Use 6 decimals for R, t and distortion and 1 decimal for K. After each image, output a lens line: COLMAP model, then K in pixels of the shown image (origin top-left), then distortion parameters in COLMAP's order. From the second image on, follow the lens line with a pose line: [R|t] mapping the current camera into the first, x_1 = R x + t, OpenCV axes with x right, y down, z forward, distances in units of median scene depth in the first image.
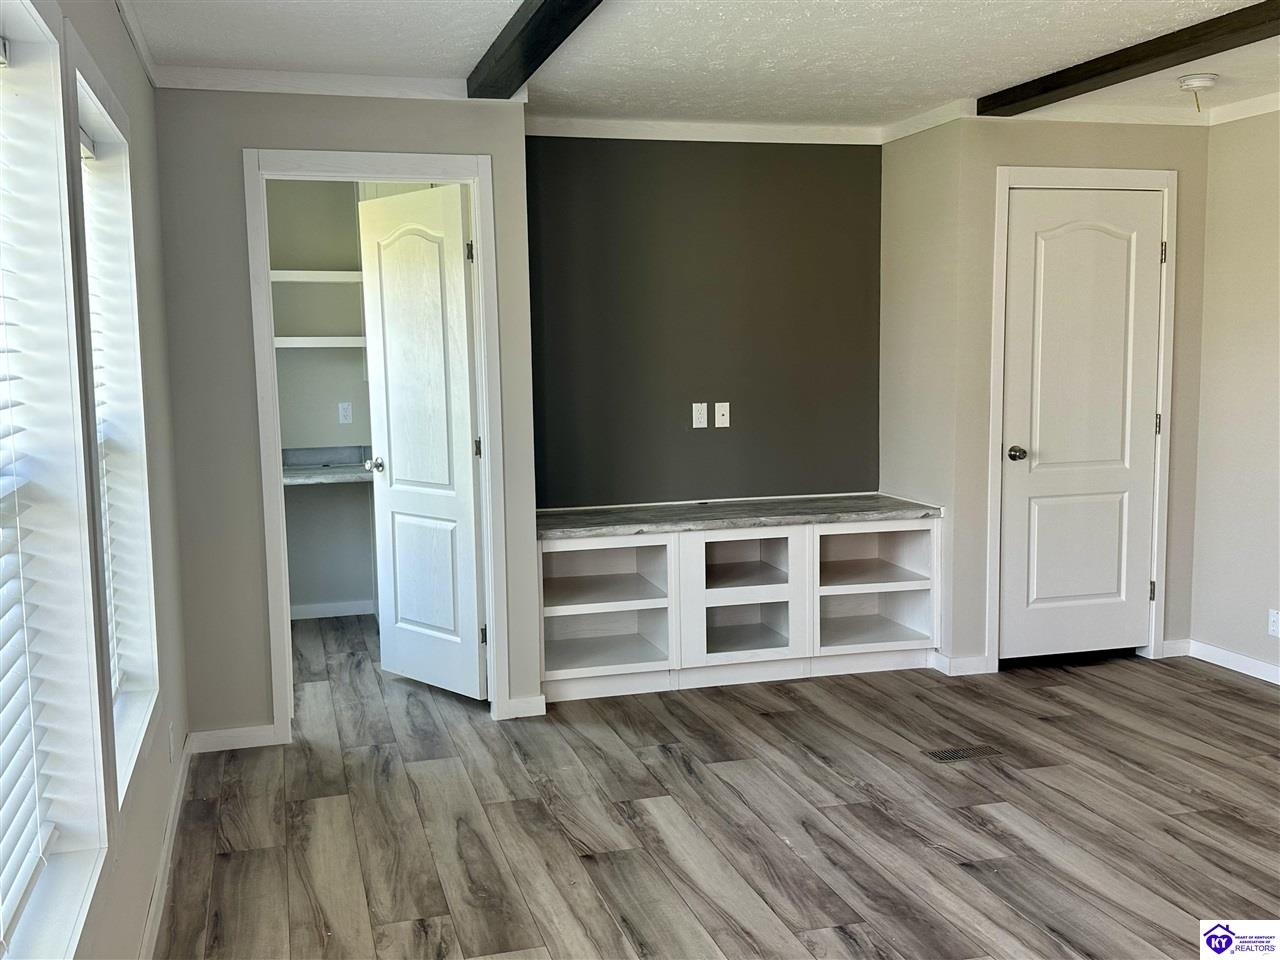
lens RADIAL K [[1273.6, 0, 639.5], [0, 1273.6, 480.3], [0, 0, 1]] dist [-0.014733, 0.000000]
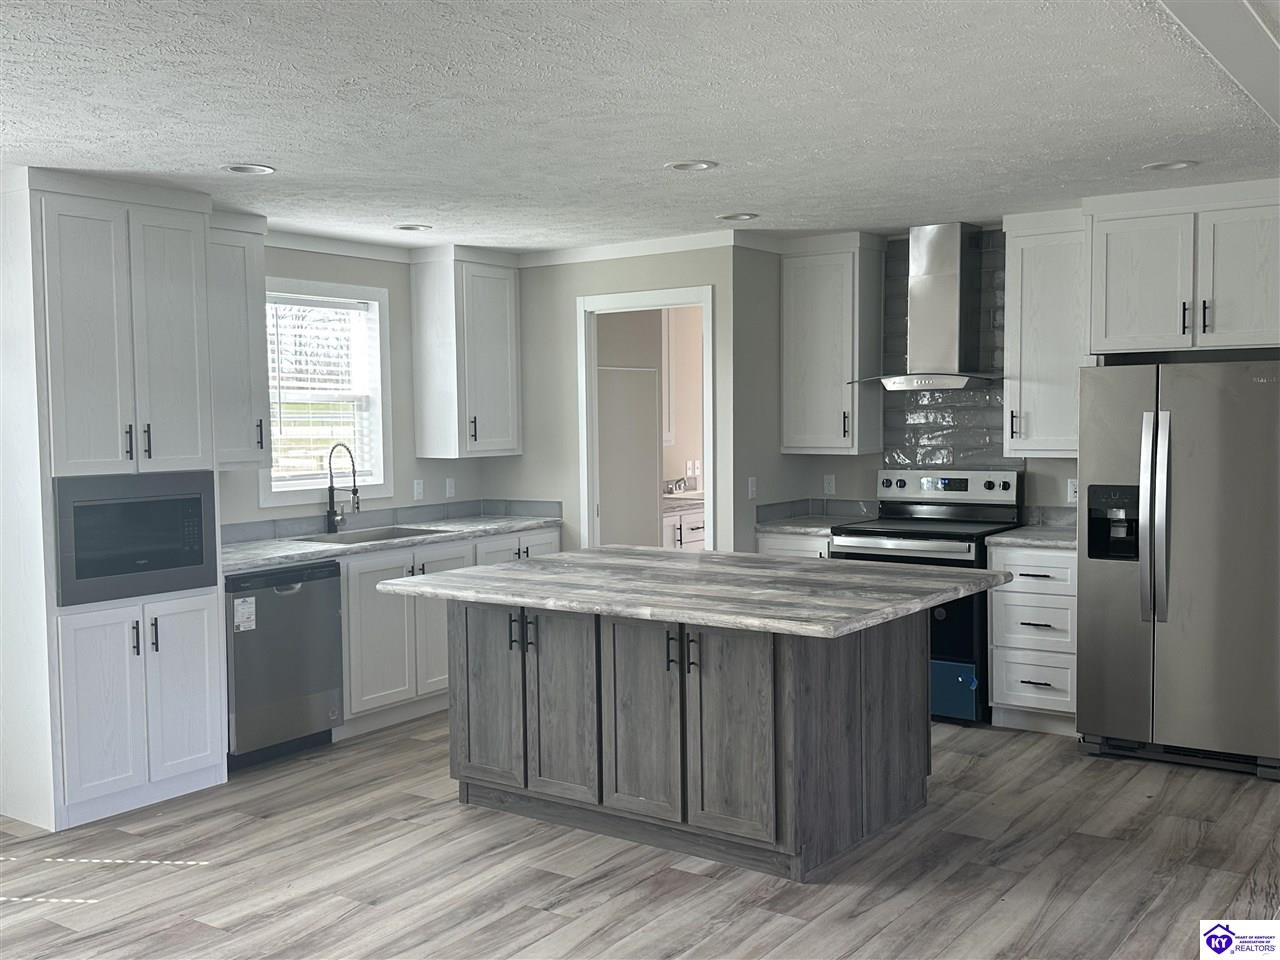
lens RADIAL K [[1273.6, 0, 639.2], [0, 1273.6, 480.9], [0, 0, 1]] dist [-0.014733, 0.000000]
pose [[-0.632523, -0.024768, 0.774145, -1.071188], [0.103957, 0.987730, 0.116541, -0.181755], [-0.767533, 0.154193, -0.622187, 1.490683]]
